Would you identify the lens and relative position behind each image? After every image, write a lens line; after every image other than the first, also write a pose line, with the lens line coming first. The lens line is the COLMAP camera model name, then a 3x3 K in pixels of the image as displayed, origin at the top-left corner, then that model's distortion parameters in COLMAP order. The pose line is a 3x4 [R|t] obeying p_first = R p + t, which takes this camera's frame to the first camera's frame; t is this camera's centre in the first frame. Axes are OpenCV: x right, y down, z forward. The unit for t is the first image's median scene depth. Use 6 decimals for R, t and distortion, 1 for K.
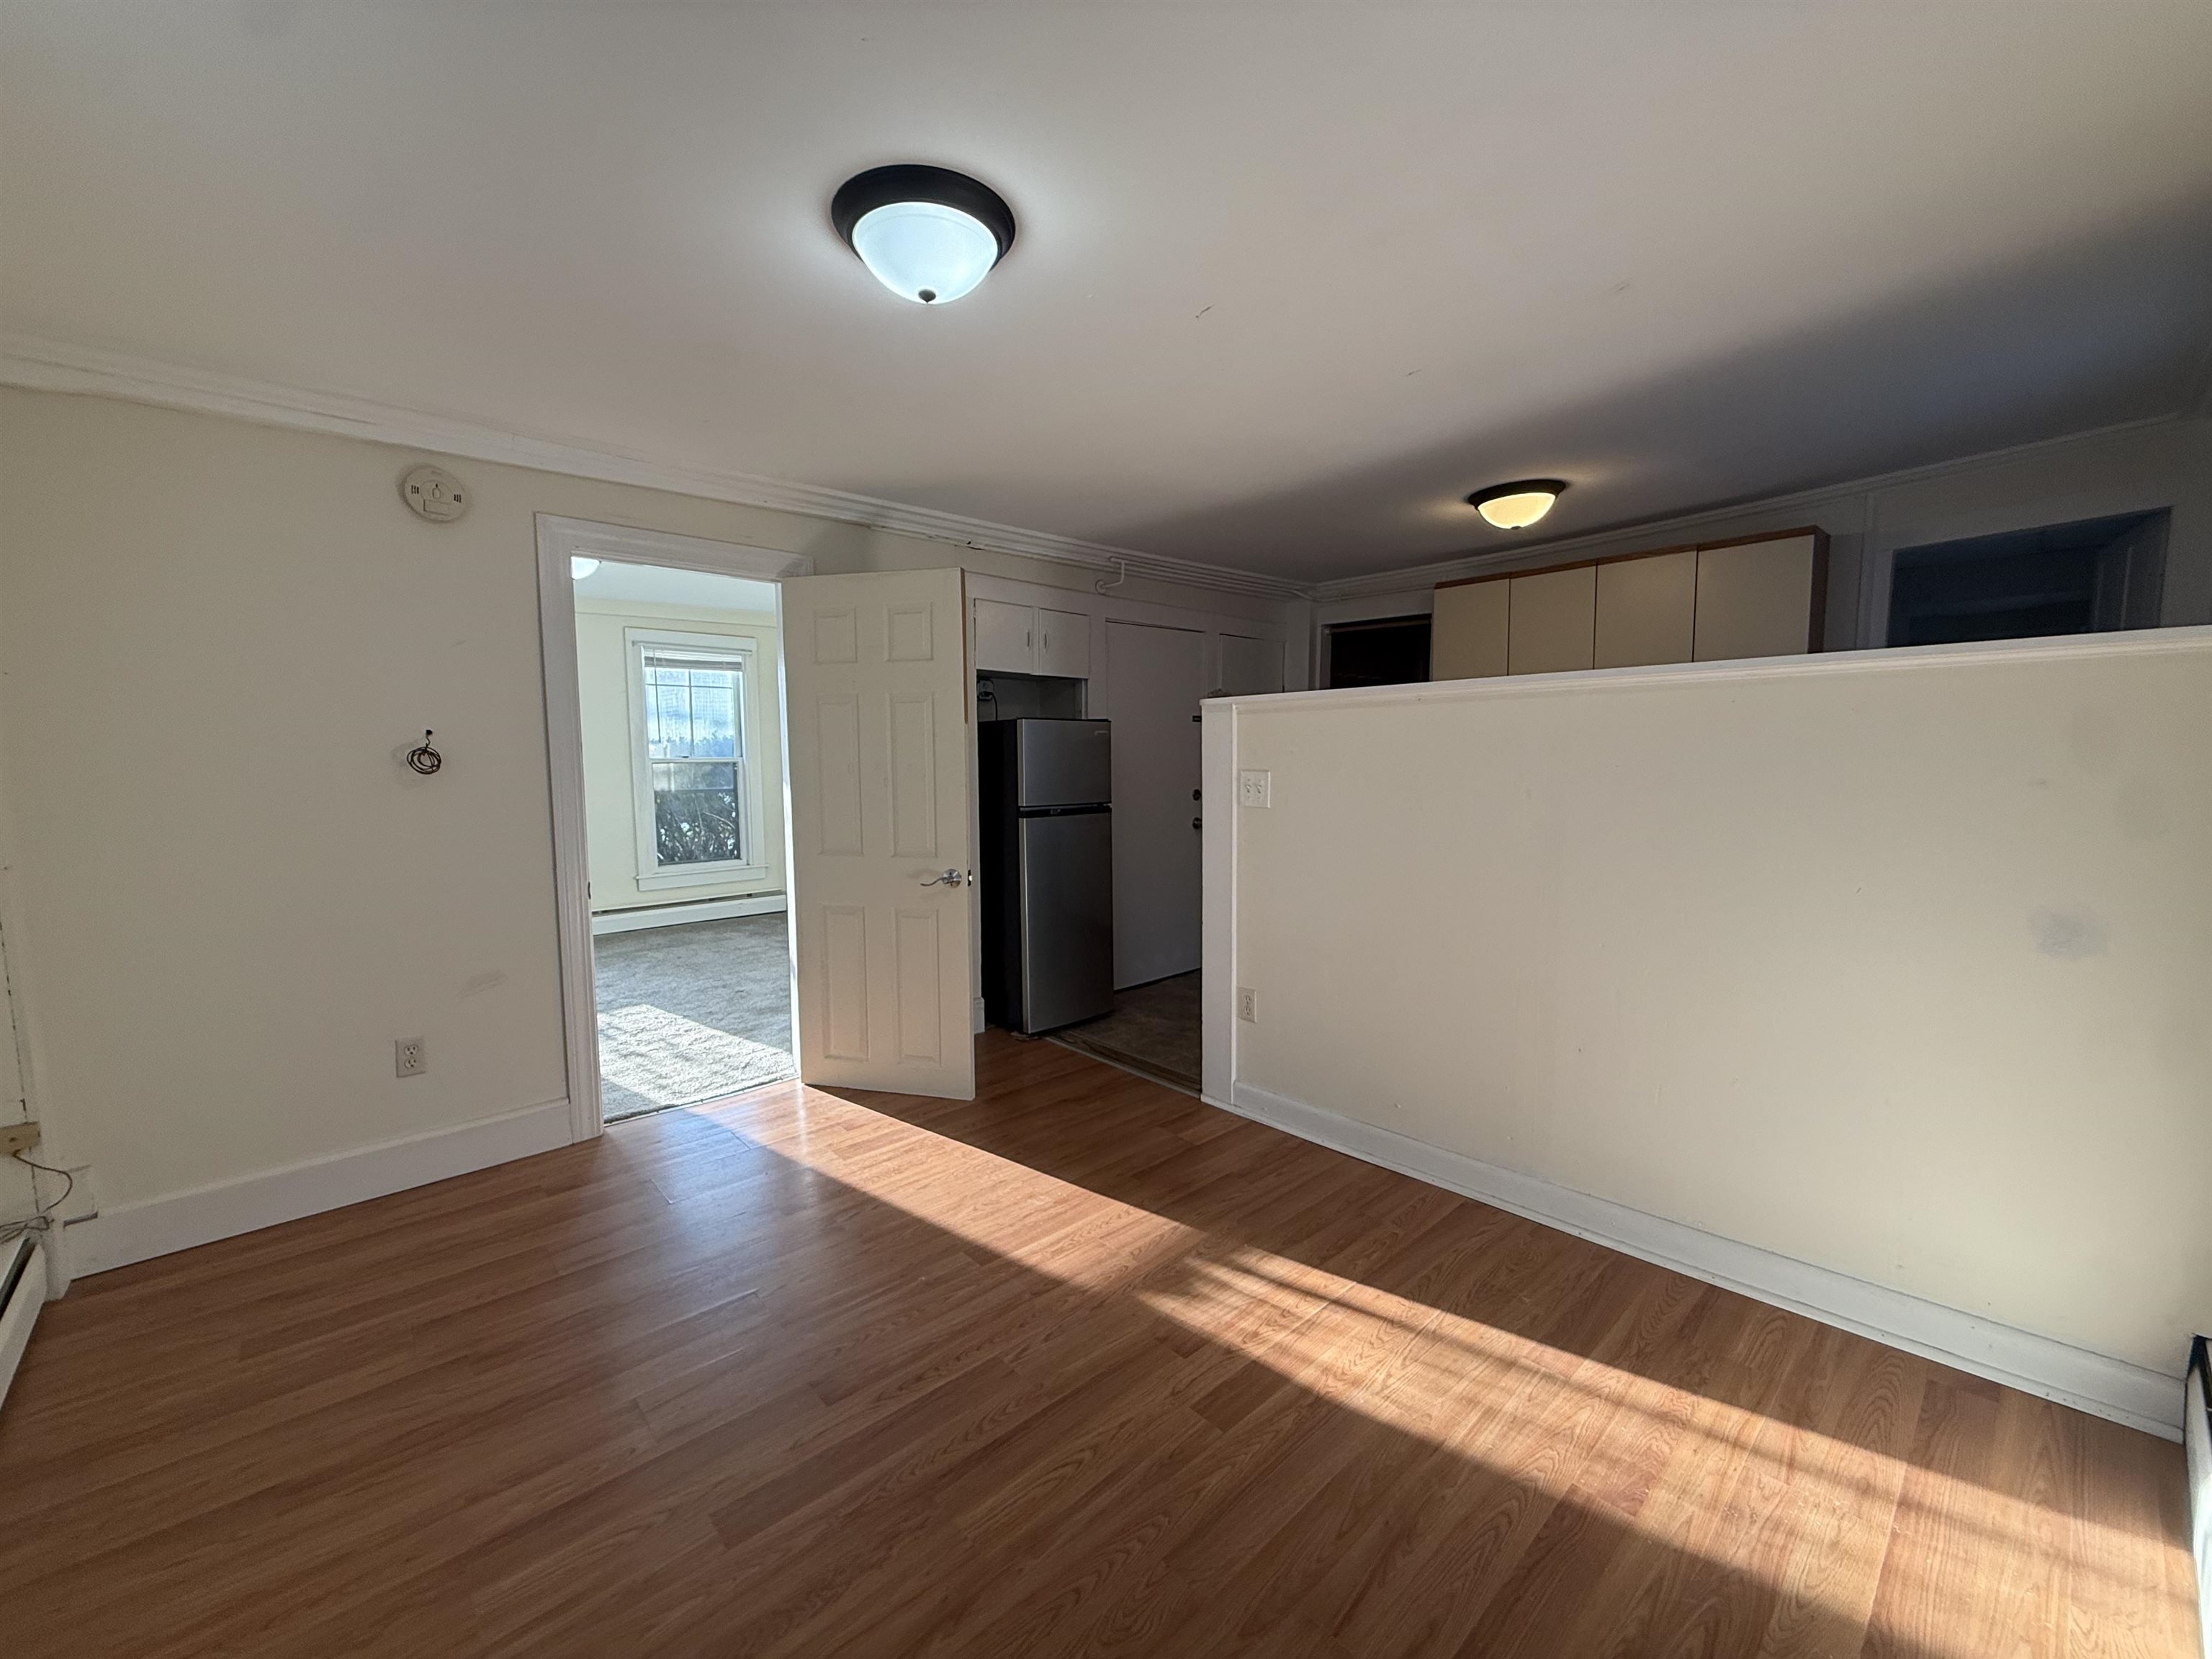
lens RADIAL K [[889.3, 0, 1102.0], [0, 889.3, 827.0], [0, 0, 1]] dist [-0.000633, 0.000294]
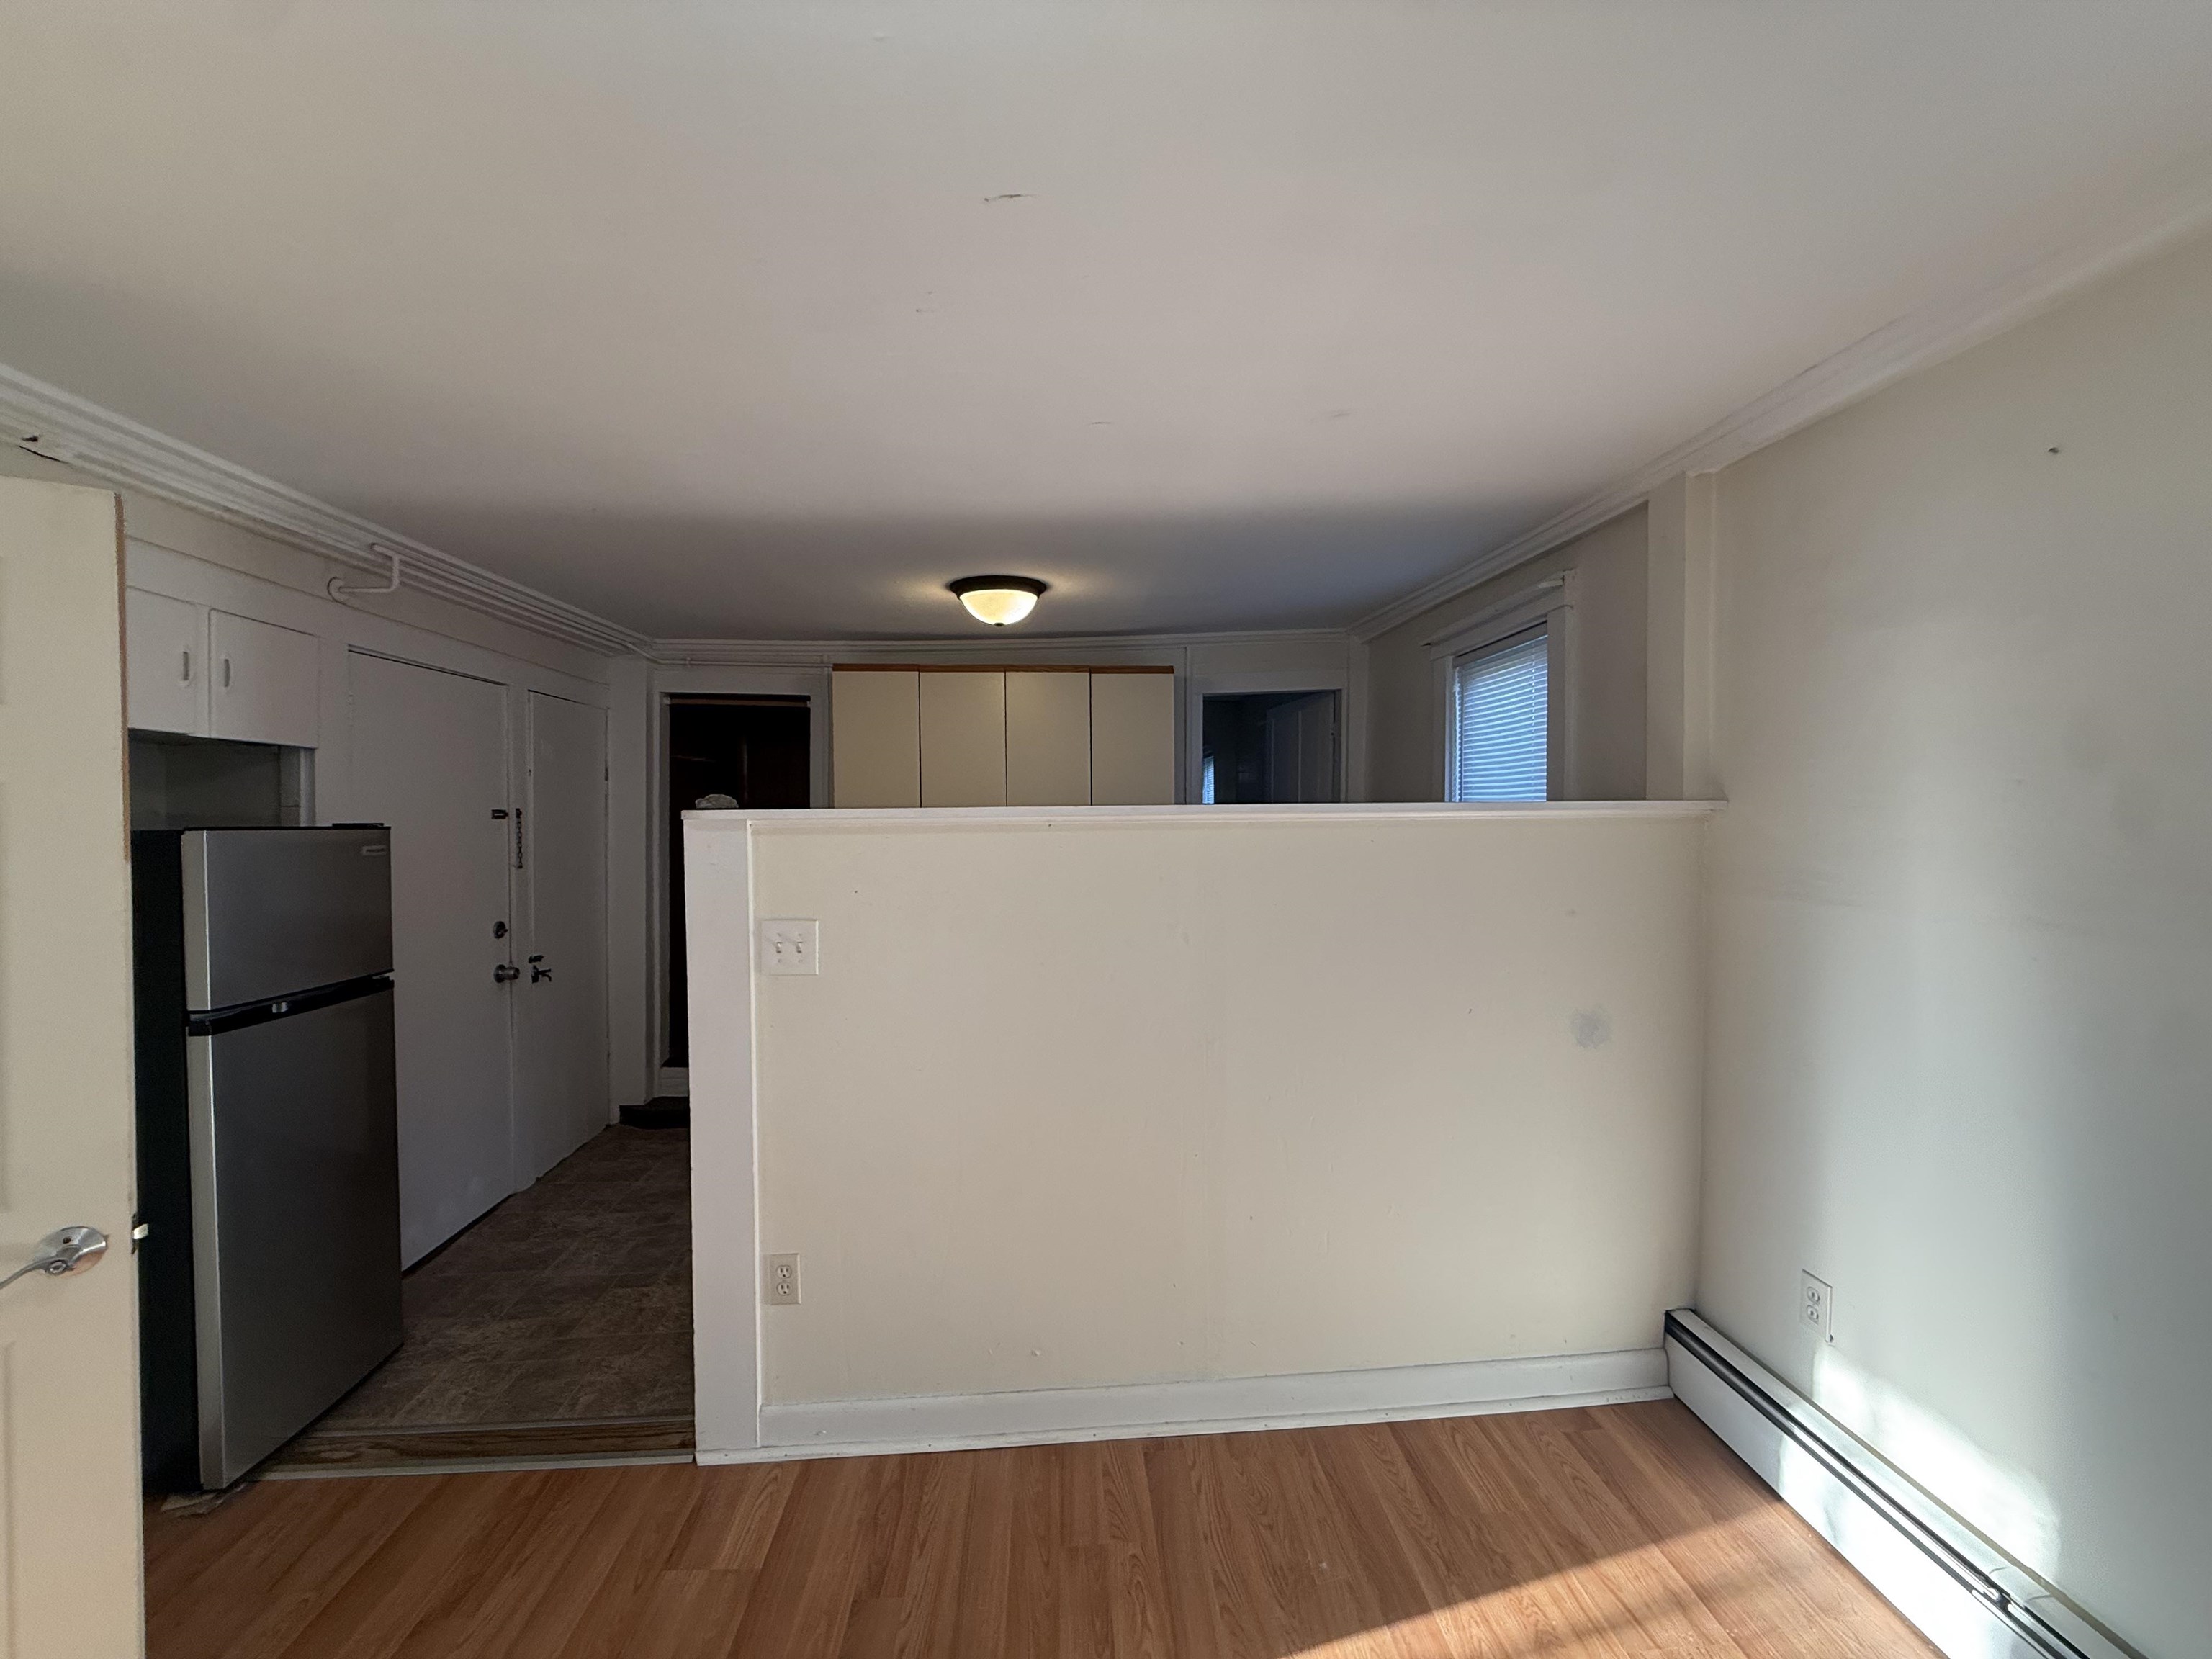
lens RADIAL K [[883.3, 0, 1106.0], [0, 883.3, 829.5], [0, 0, 1]] dist [0.000253, -0.000137]
pose [[0.629445, -0.006013, 0.777022, -0.199319], [0.064352, 0.996938, -0.044415, -0.089526], [-0.774376, 0.077959, 0.627905, 0.411441]]
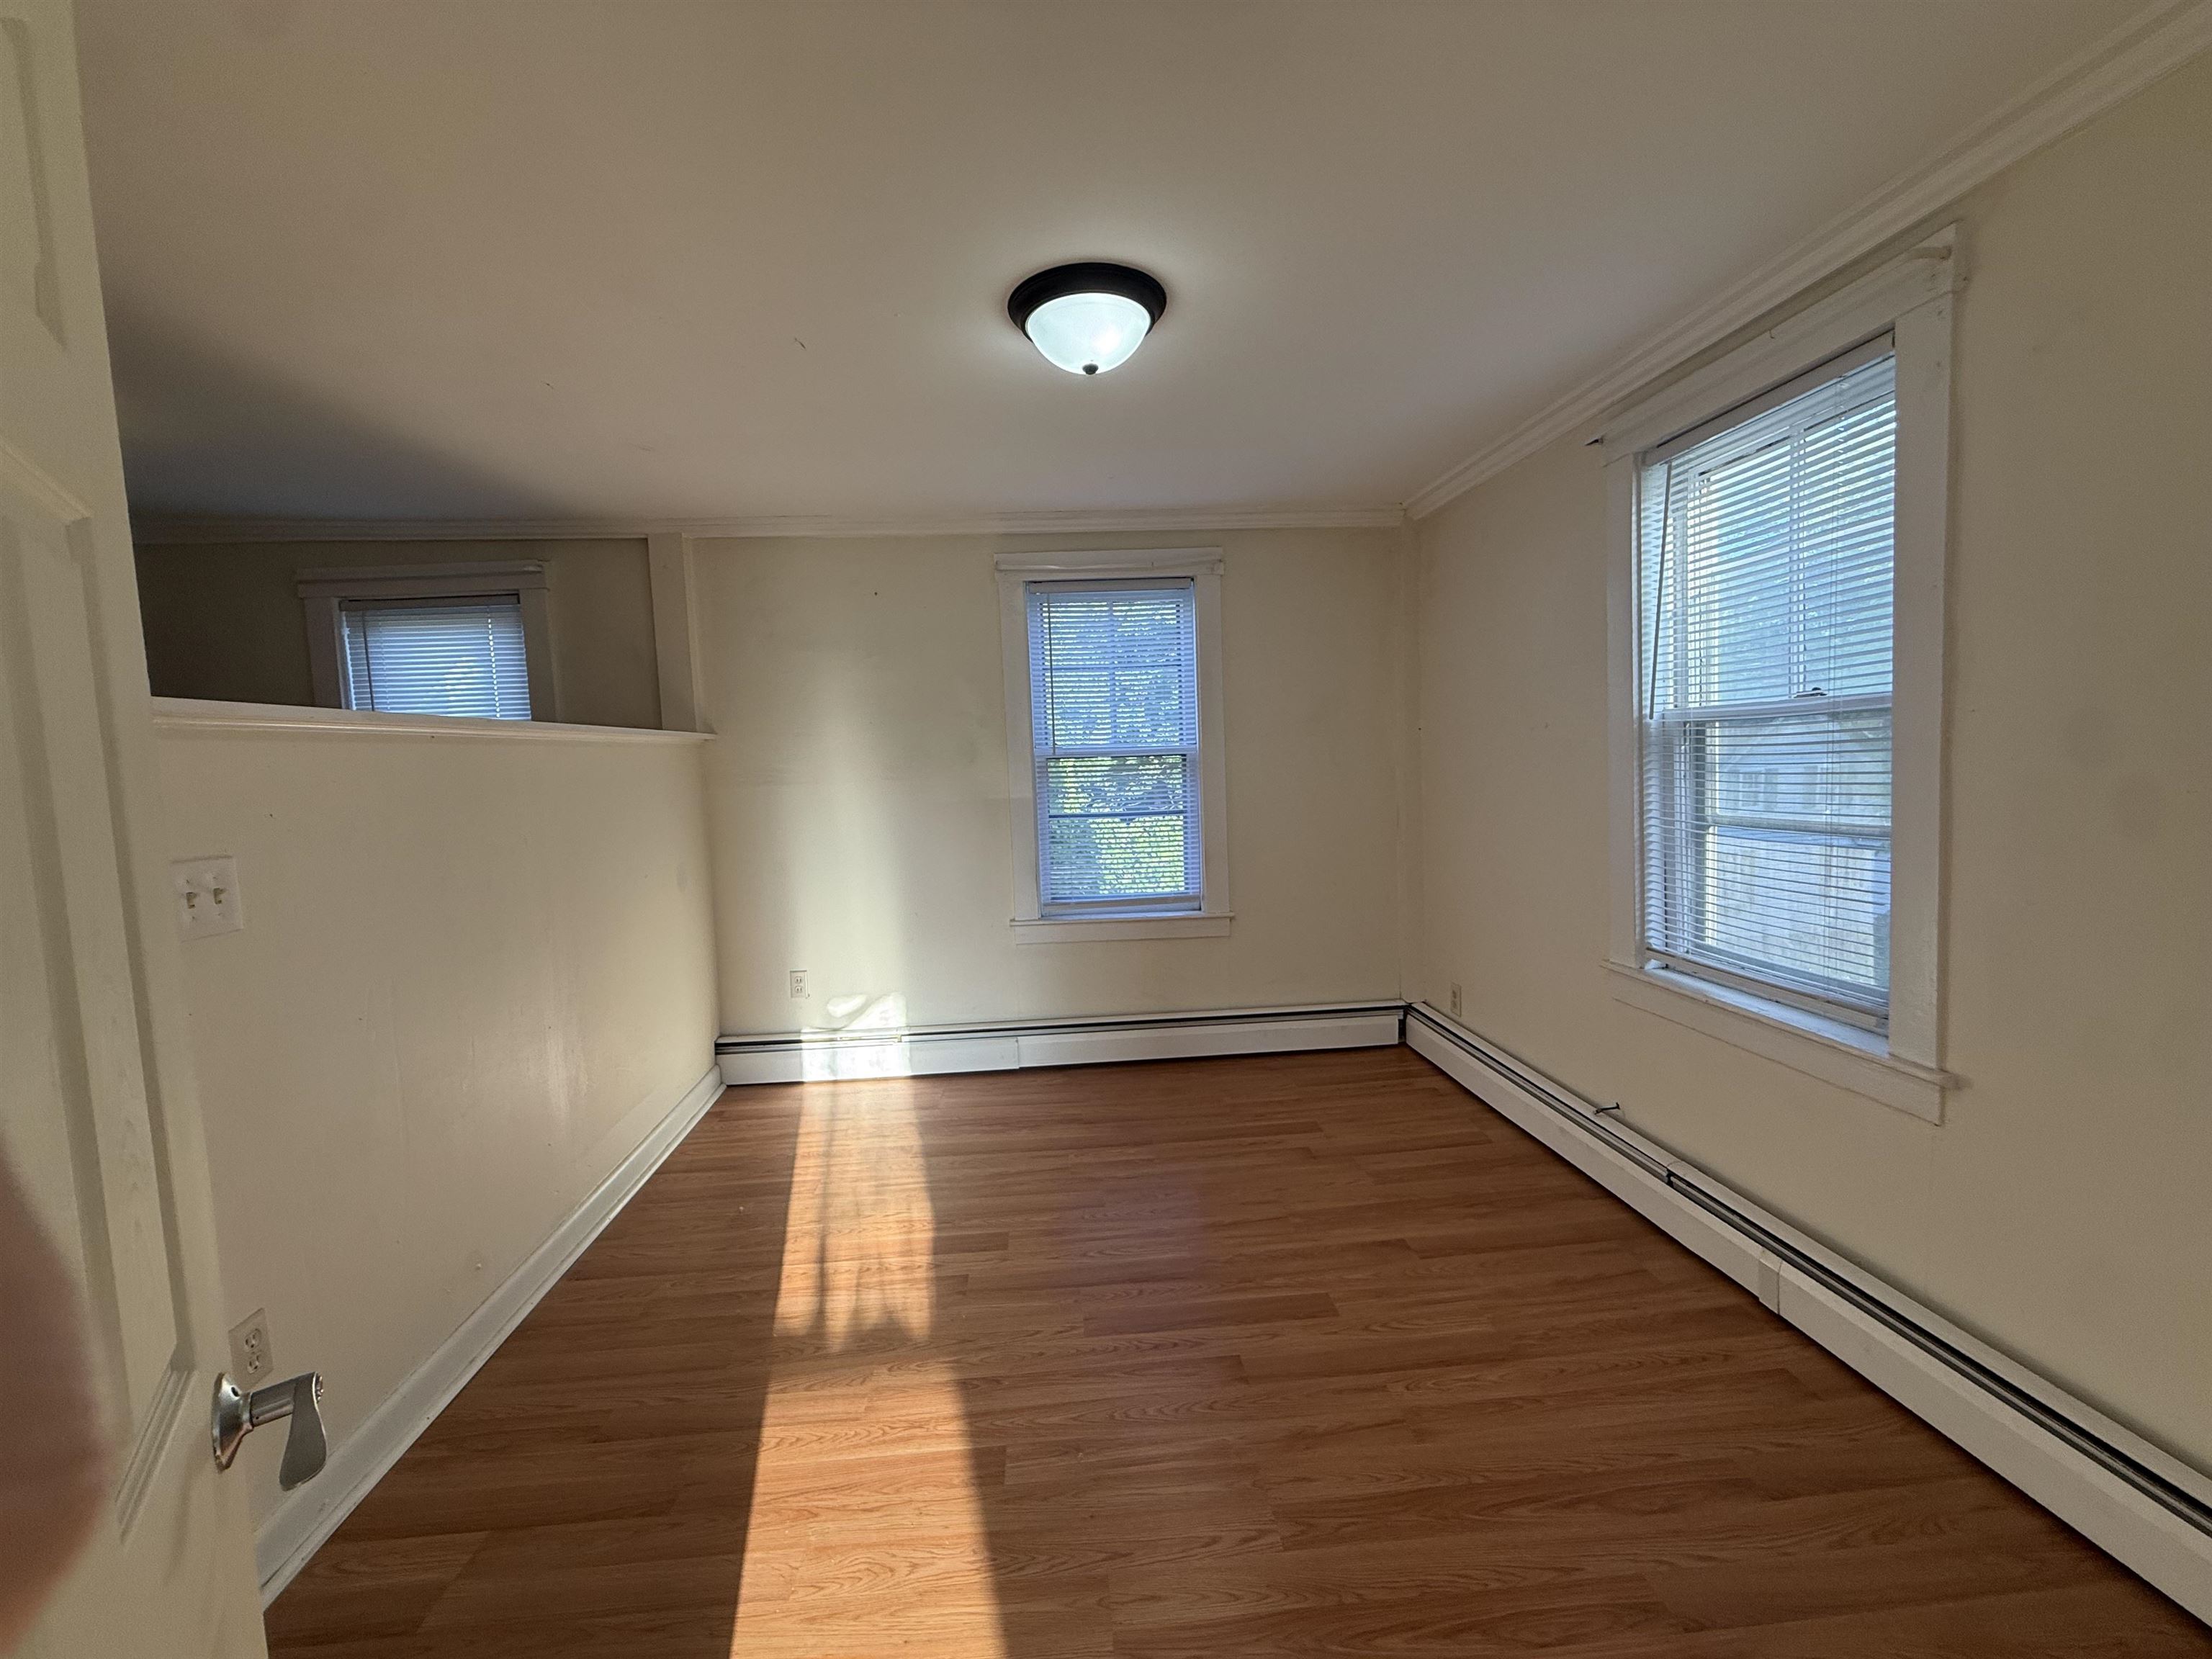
lens RADIAL K [[879.9, 0, 1090.2], [0, 879.9, 831.4], [0, 0, 1]] dist [-0.000841, -0.000160]
pose [[-0.778460, -0.008601, 0.627635, -0.504284], [0.105456, 0.983901, 0.144282, -0.099105], [-0.618772, 0.178506, -0.765021, 1.096707]]
